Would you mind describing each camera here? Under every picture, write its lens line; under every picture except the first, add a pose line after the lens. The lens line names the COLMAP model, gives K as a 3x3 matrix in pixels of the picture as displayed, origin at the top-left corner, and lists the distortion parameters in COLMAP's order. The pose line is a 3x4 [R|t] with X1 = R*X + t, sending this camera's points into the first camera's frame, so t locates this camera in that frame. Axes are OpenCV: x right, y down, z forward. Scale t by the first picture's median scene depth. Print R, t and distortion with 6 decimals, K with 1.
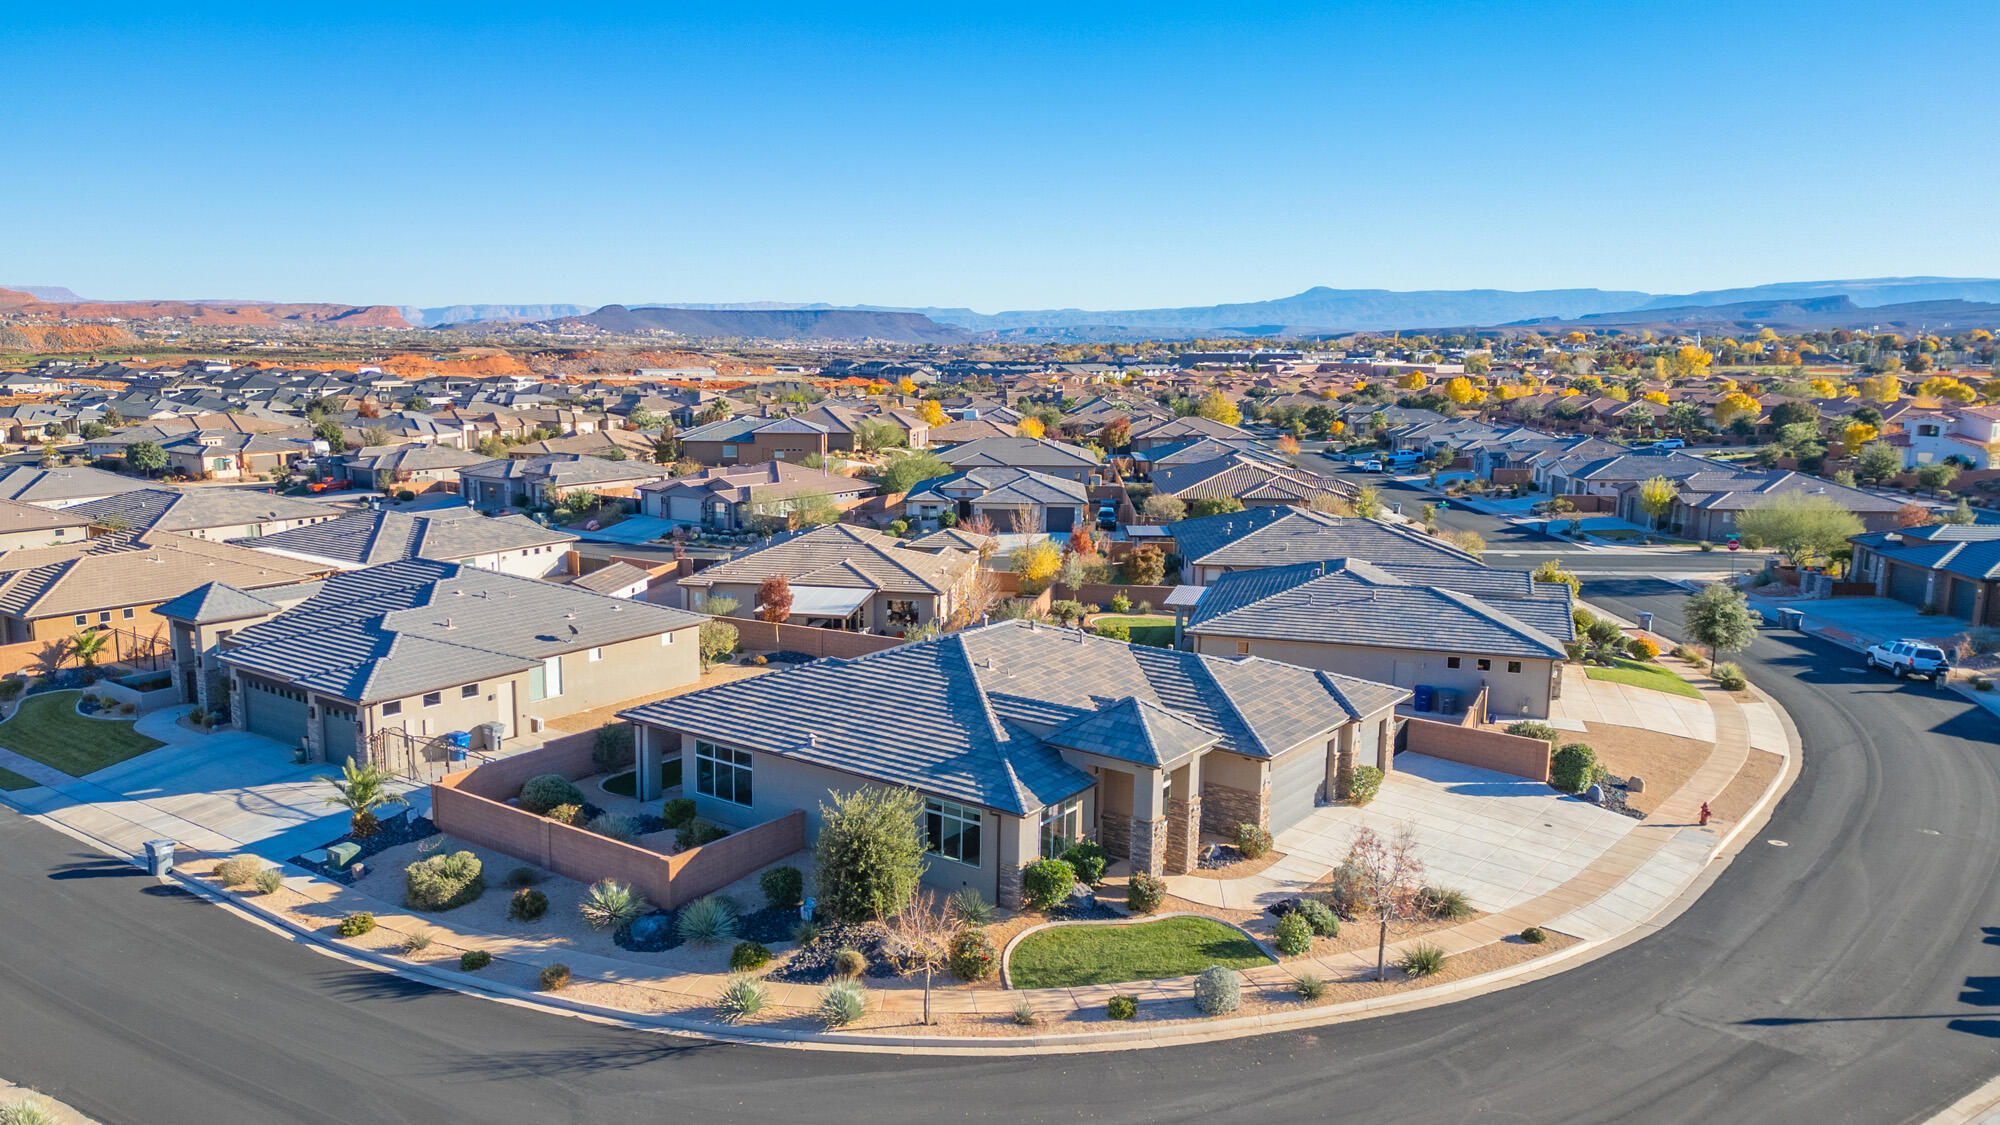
lens RADIAL K [[1491.5, 0, 991.0], [0, 1491.5, 615.8], [0, 0, 1]] dist [0.071926, -0.062908]
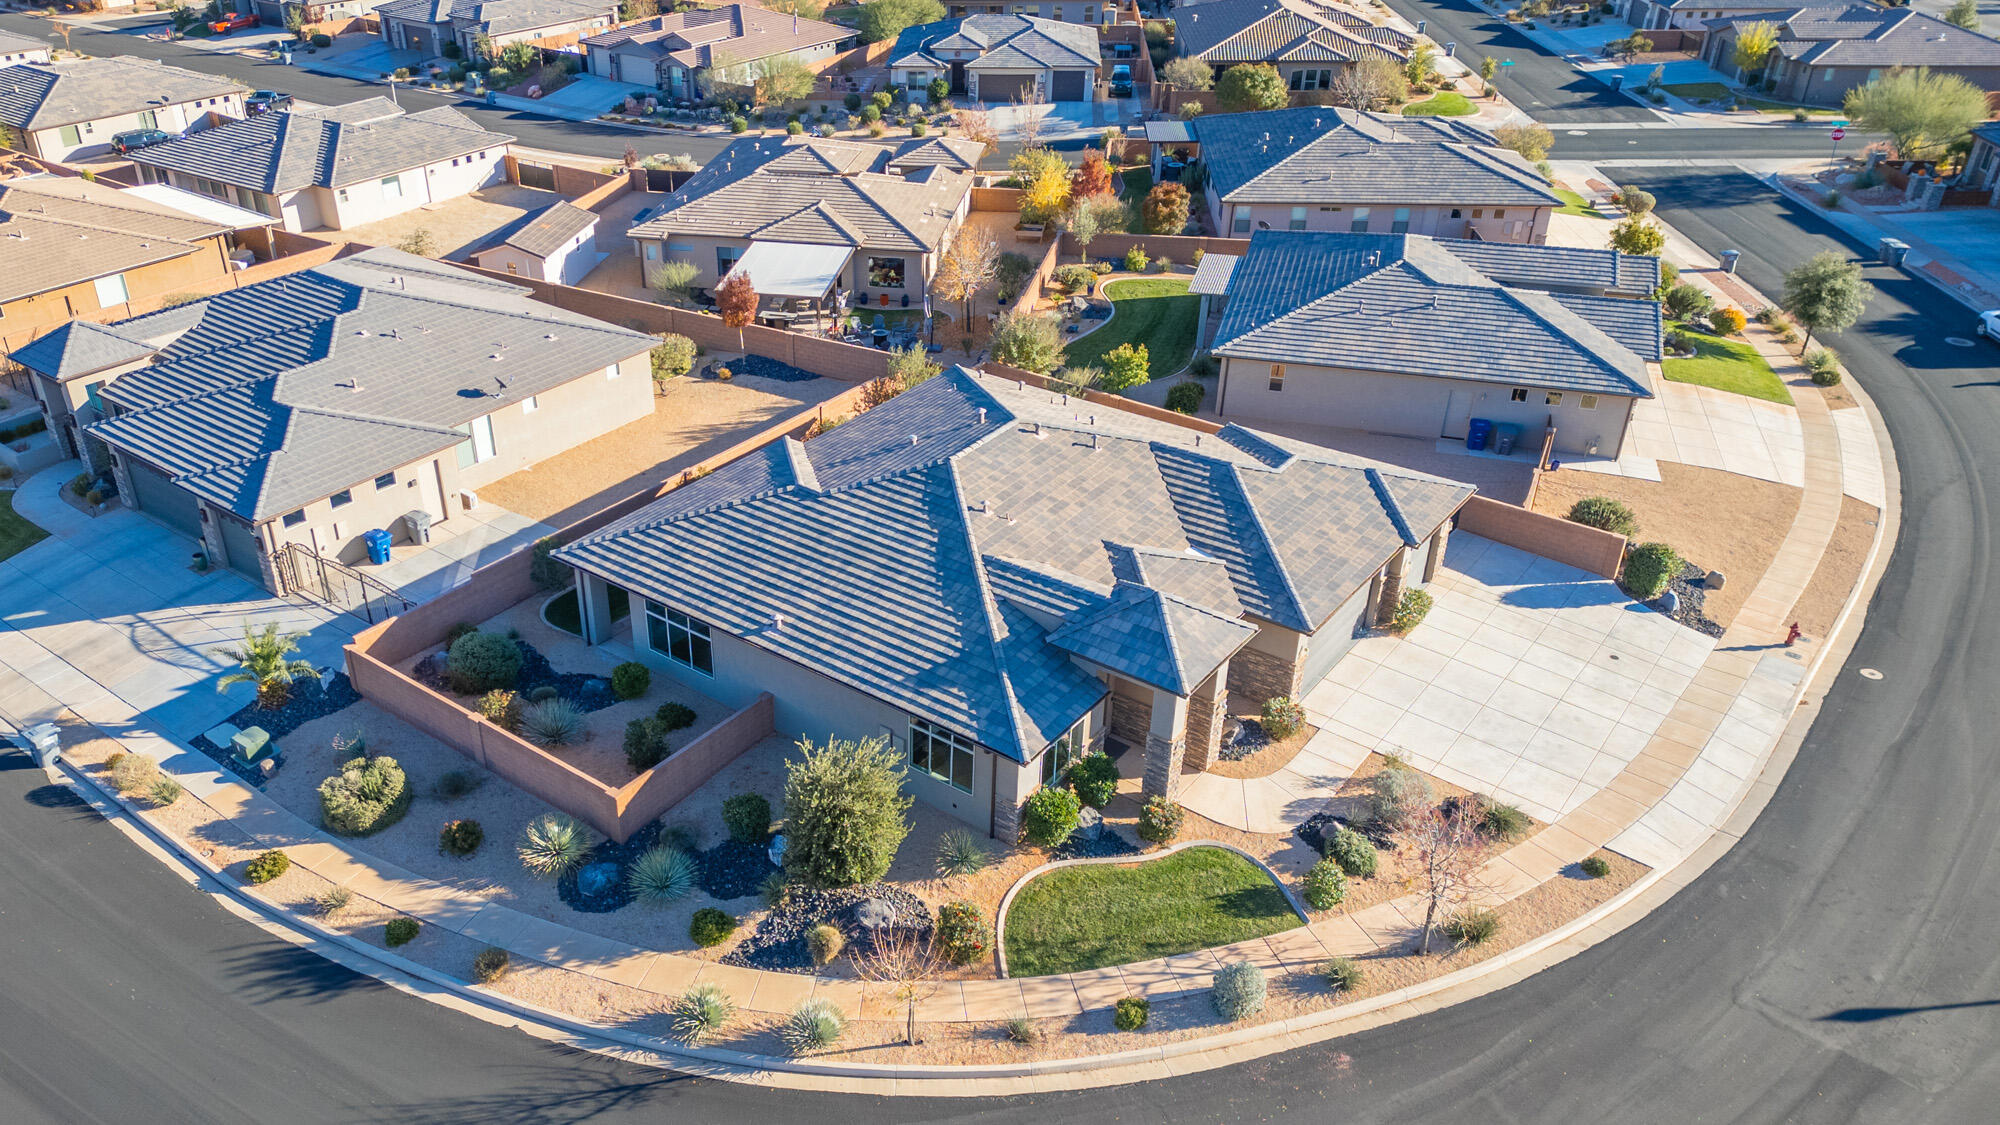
lens RADIAL K [[1491.5, 0, 960.8], [0, 1491.5, 635.2], [0, 0, 1]] dist [0.071926, -0.062908]
pose [[0.999840, 0.014034, -0.011118, -0.004439], [-0.009380, 0.939529, 0.342340, -0.173557], [0.015250, -0.342181, 0.939510, 0.166704]]
